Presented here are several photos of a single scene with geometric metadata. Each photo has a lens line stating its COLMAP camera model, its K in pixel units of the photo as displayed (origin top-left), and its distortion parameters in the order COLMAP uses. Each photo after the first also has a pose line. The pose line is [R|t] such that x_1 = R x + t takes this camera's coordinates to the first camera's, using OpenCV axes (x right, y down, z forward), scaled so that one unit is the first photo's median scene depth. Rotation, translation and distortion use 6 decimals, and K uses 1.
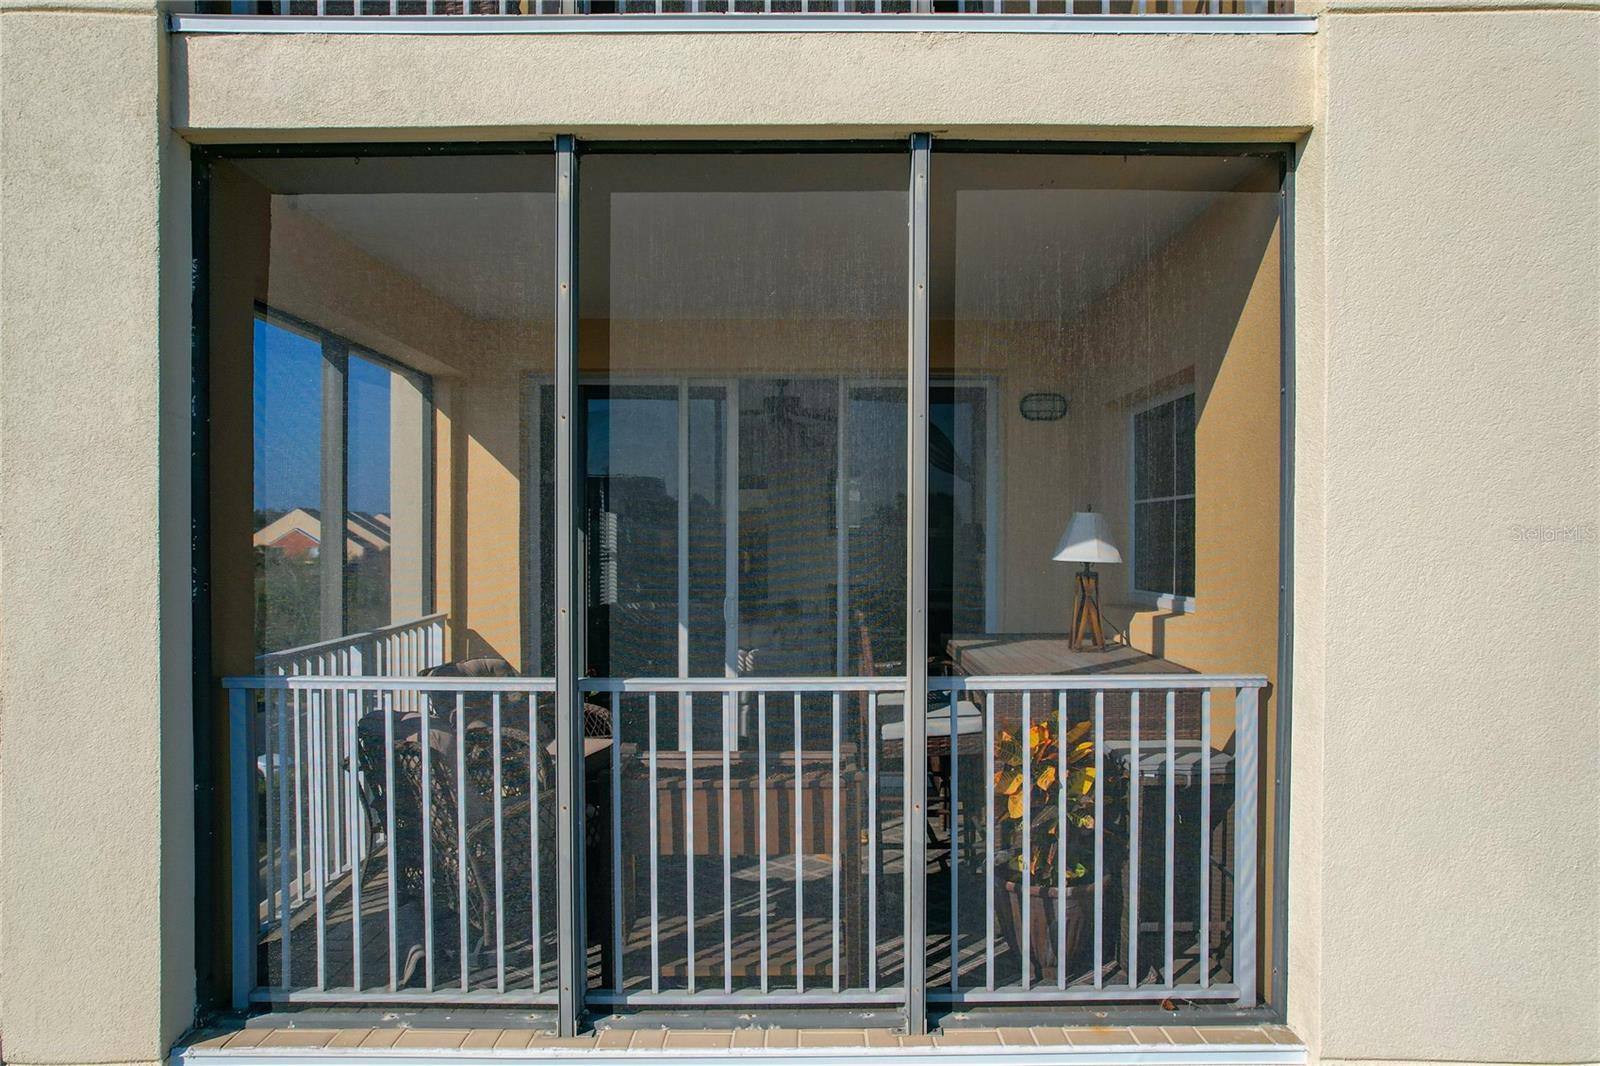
lens RADIAL K [[1056.5, 0, 800.0], [0, 1056.5, 533.0], [0, 0, 1]] dist [-0.067638, 0.080649]
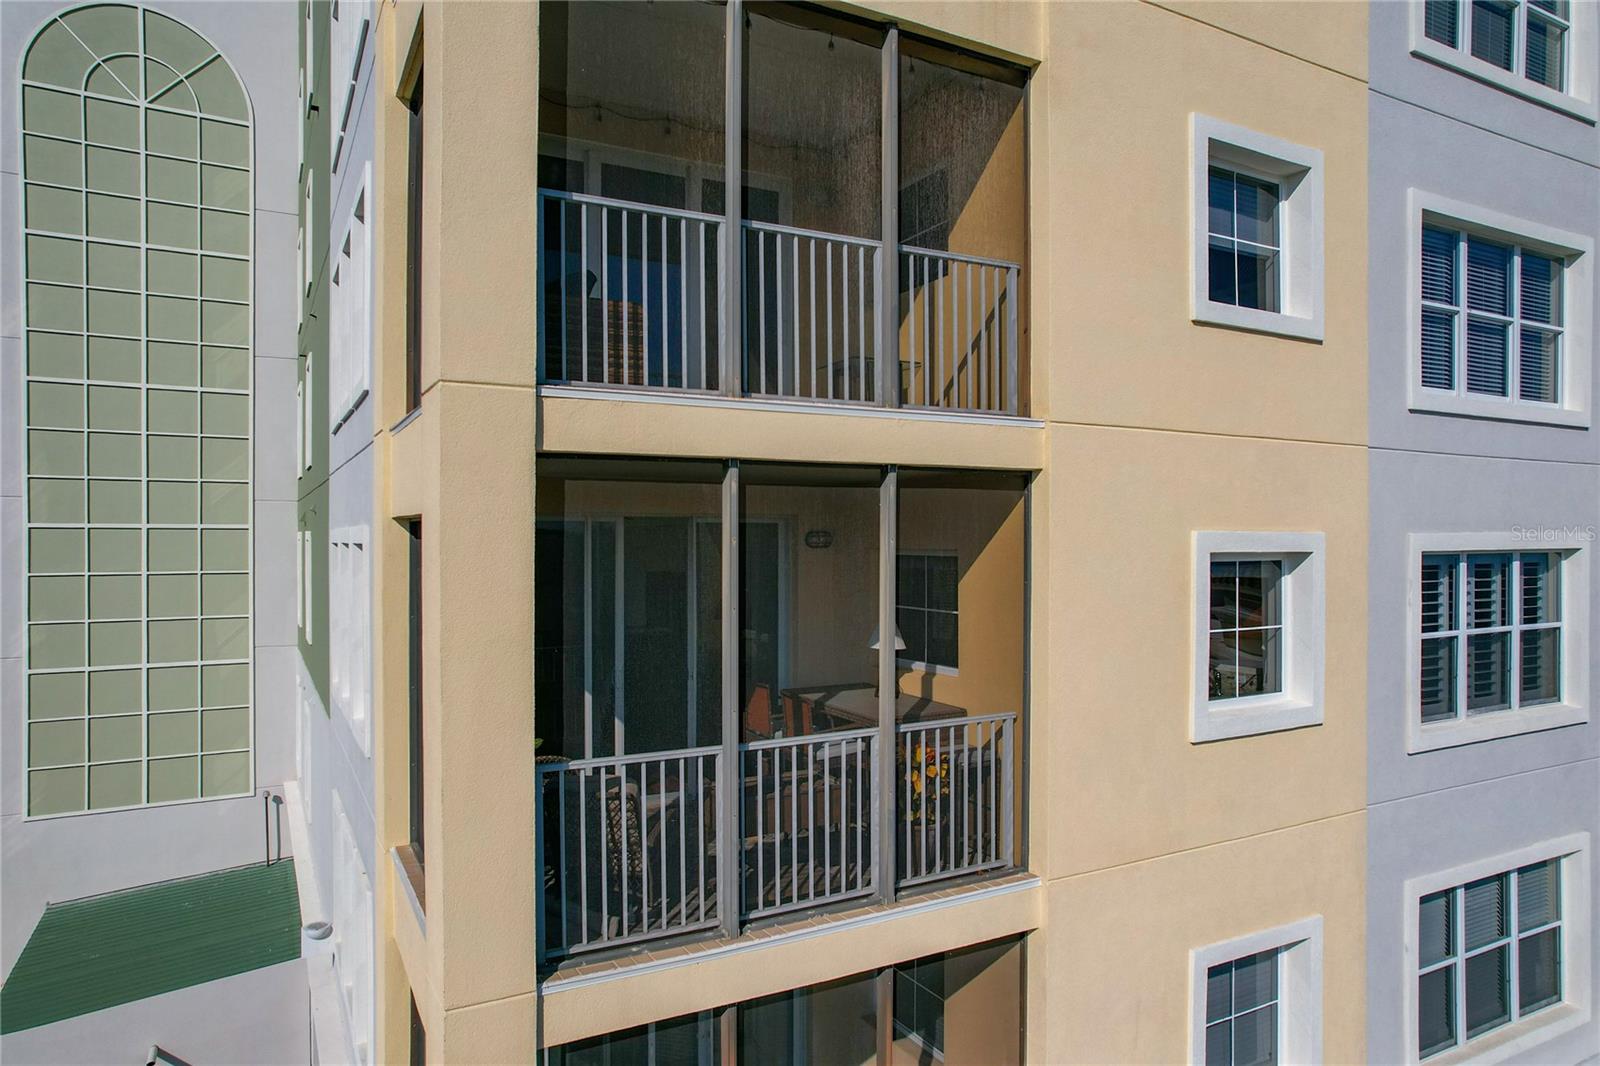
lens RADIAL K [[1023.0, 0, 806.2], [0, 1023.0, 521.3], [0, 0, 1]] dist [-0.053354, 0.040566]
pose [[0.876542, 0.004466, 0.481304, -0.945692], [0.001973, 0.999915, -0.012872, -0.230886], [-0.481320, 0.012233, 0.876459, -0.636769]]
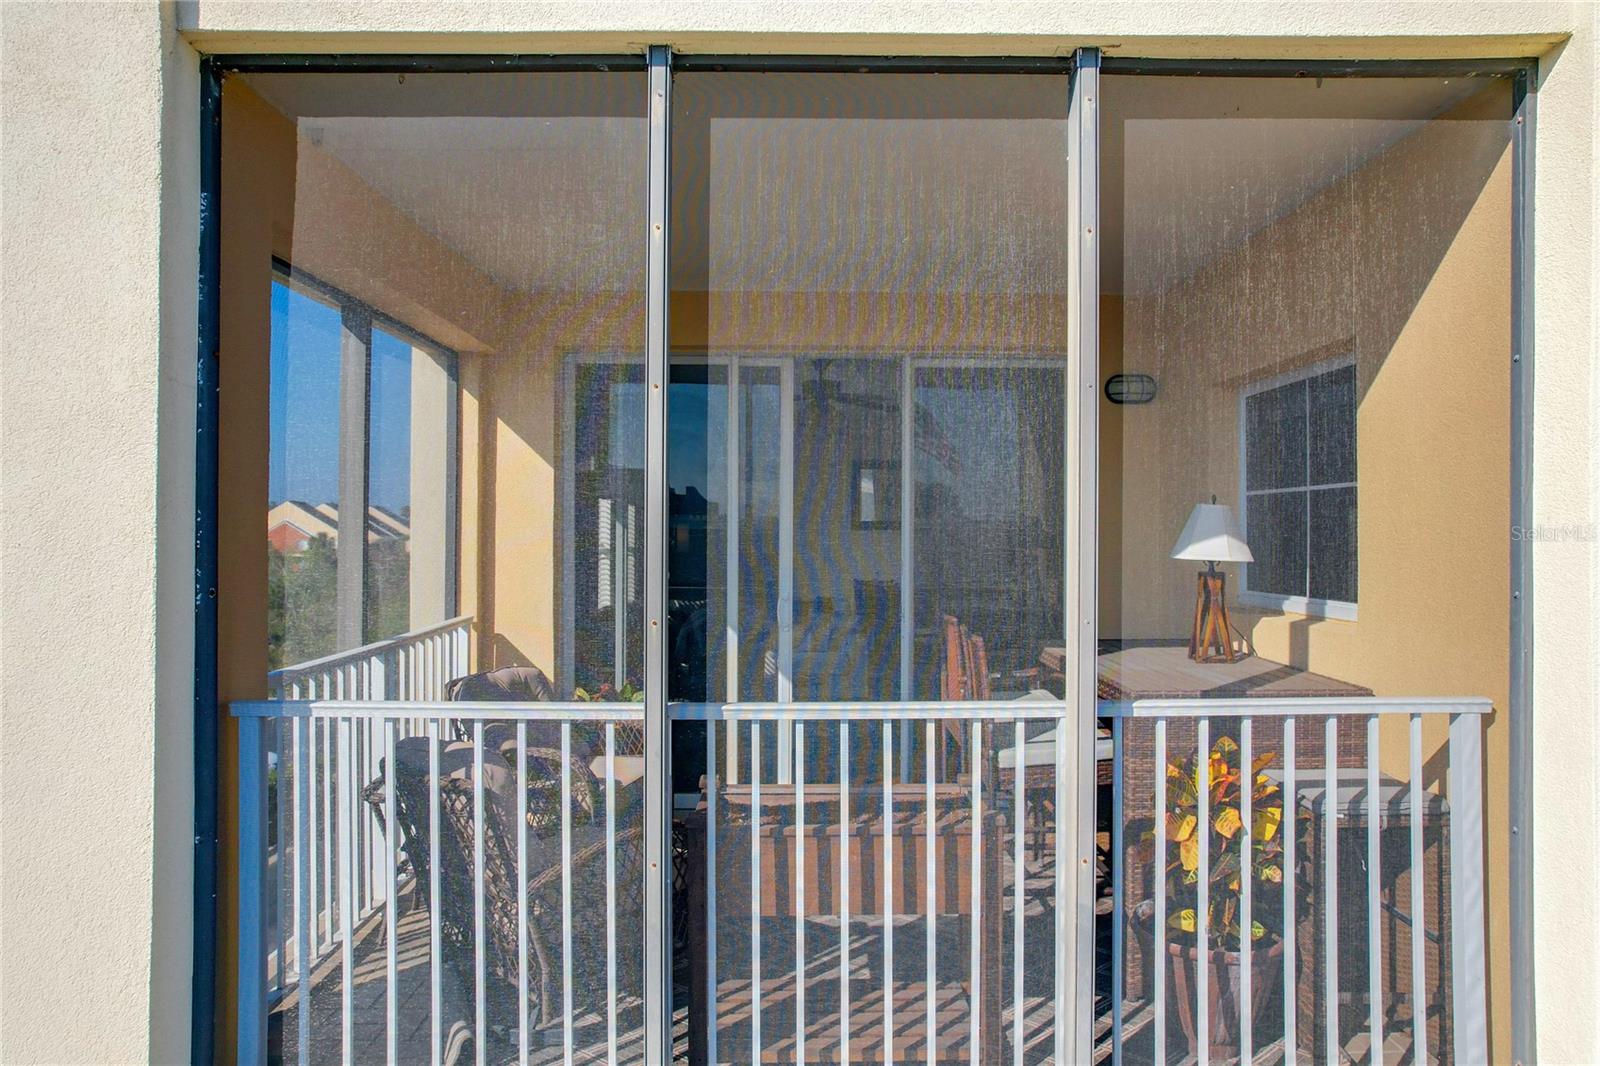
lens RADIAL K [[1048.7, 0, 796.9], [0, 1048.7, 506.6], [0, 0, 1]] dist [-0.057385, 0.074681]
pose [[0.999925, 0.001353, 0.012139, -0.118204], [-0.001120, 0.999815, -0.019197, -0.001038], [-0.012163, 0.019182, 0.999742, 0.174611]]
